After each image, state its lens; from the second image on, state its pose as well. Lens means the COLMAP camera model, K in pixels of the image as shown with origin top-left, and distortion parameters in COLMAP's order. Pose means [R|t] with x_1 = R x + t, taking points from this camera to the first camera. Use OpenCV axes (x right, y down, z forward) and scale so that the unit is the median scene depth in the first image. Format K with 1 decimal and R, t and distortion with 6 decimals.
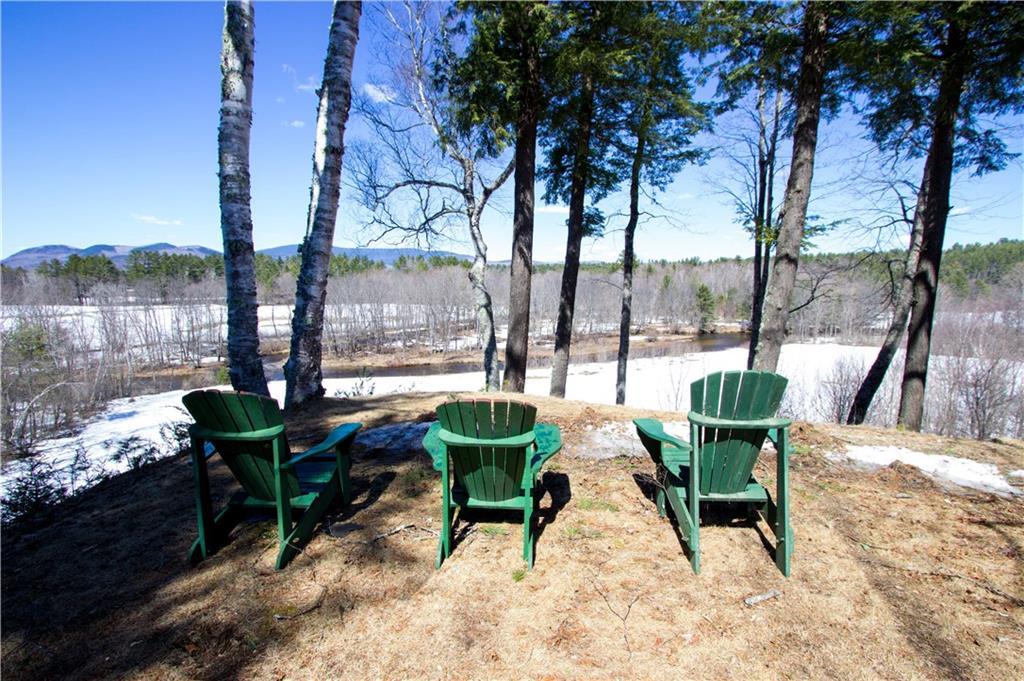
lens RADIAL K [[474.6, 0, 515.0], [0, 474.6, 343.0], [0, 0, 1]] dist [-0.002945, -0.000922]
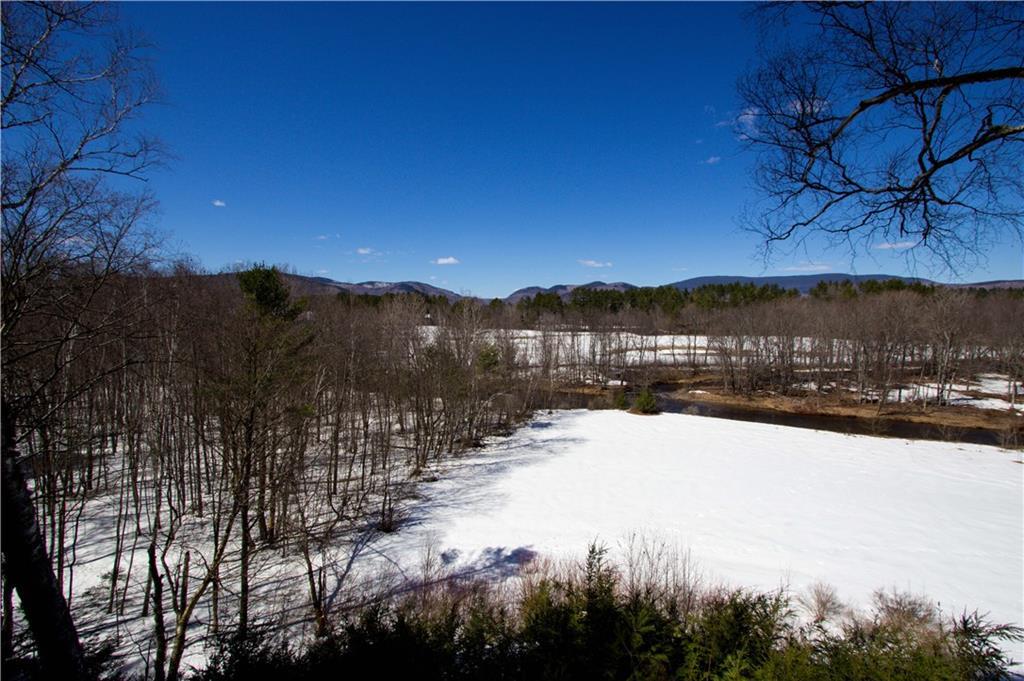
lens RADIAL K [[474.6, 0, 517.3], [0, 474.6, 344.7], [0, 0, 1]] dist [-0.002945, -0.000922]
pose [[0.698587, 0.044752, -0.714124, -0.020816], [-0.087703, 0.995872, -0.023387, -0.006569], [0.710130, 0.078969, 0.699628, 0.064040]]
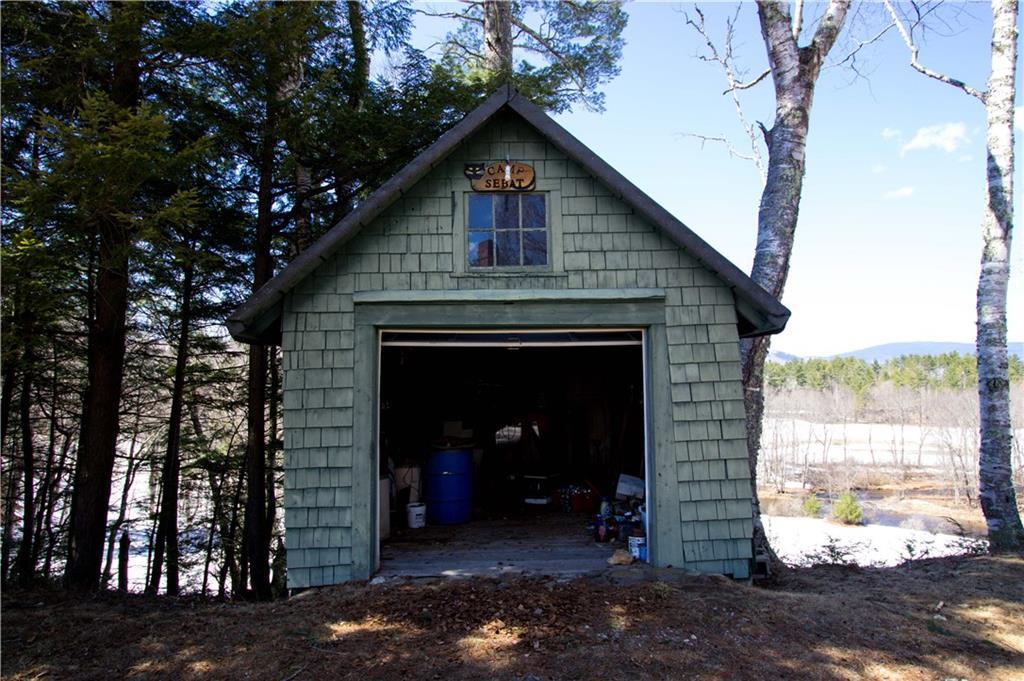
lens RADIAL K [[608.7, 0, 509.6], [0, 608.7, 341.8], [0, 0, 1]] dist [-0.006431, -0.000878]
pose [[0.545753, -0.057598, -0.835964, -0.000124], [-0.118768, 0.982246, -0.145214, 0.002347], [0.829487, 0.178537, 0.529223, -0.037561]]
